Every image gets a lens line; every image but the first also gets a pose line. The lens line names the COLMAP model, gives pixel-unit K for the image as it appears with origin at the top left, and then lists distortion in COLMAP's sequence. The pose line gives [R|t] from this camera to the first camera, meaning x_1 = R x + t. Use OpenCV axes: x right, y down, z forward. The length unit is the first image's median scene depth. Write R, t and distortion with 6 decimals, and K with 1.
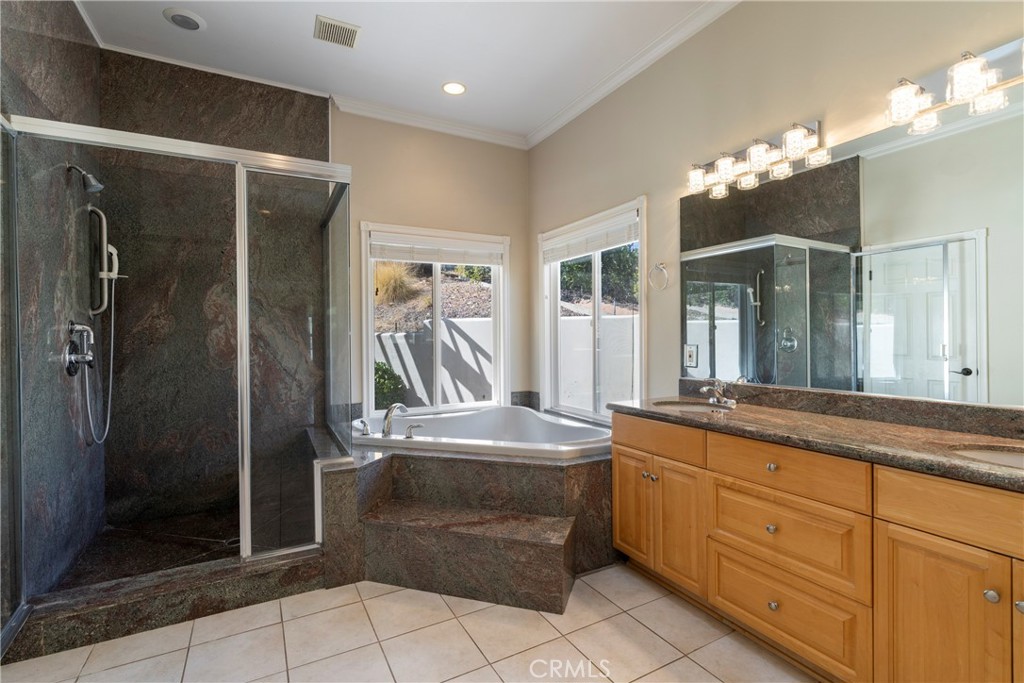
lens RADIAL K [[463.9, 0, 512.5], [0, 463.9, 341.2], [0, 0, 1]] dist [-0.001742, 0.001447]
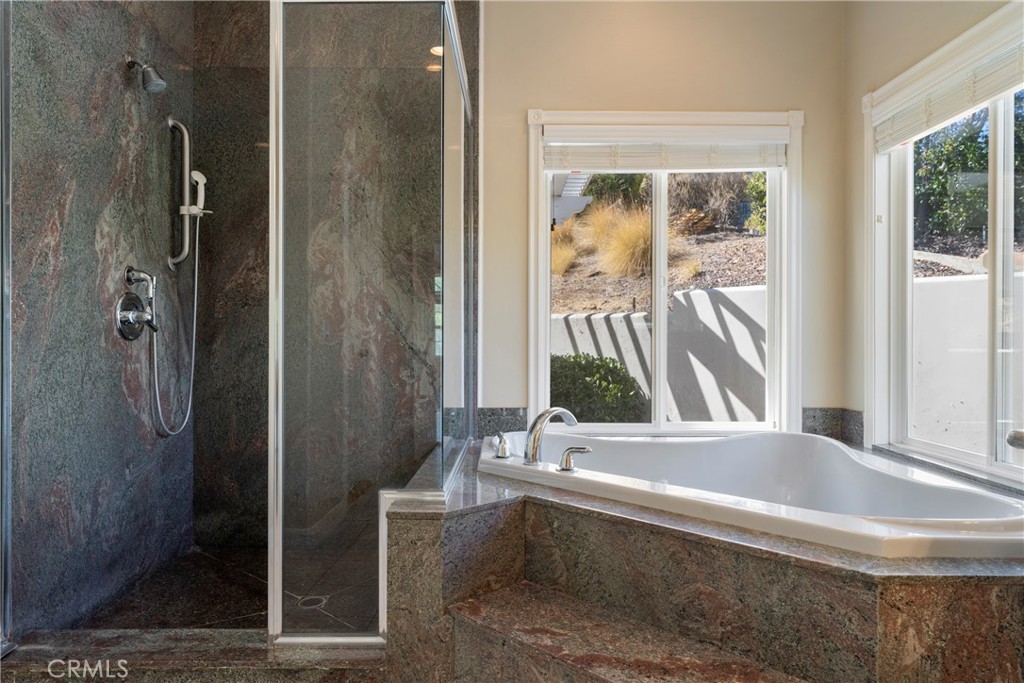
lens RADIAL K [[661.2, 0, 515.5], [0, 661.2, 338.1], [0, 0, 1]] dist [0.001065, 0.002051]
pose [[0.887042, 0.010144, -0.461578, 0.085355], [-0.012118, 0.999926, -0.001314, 0.058020], [0.461530, 0.006759, 0.887099, 0.301124]]
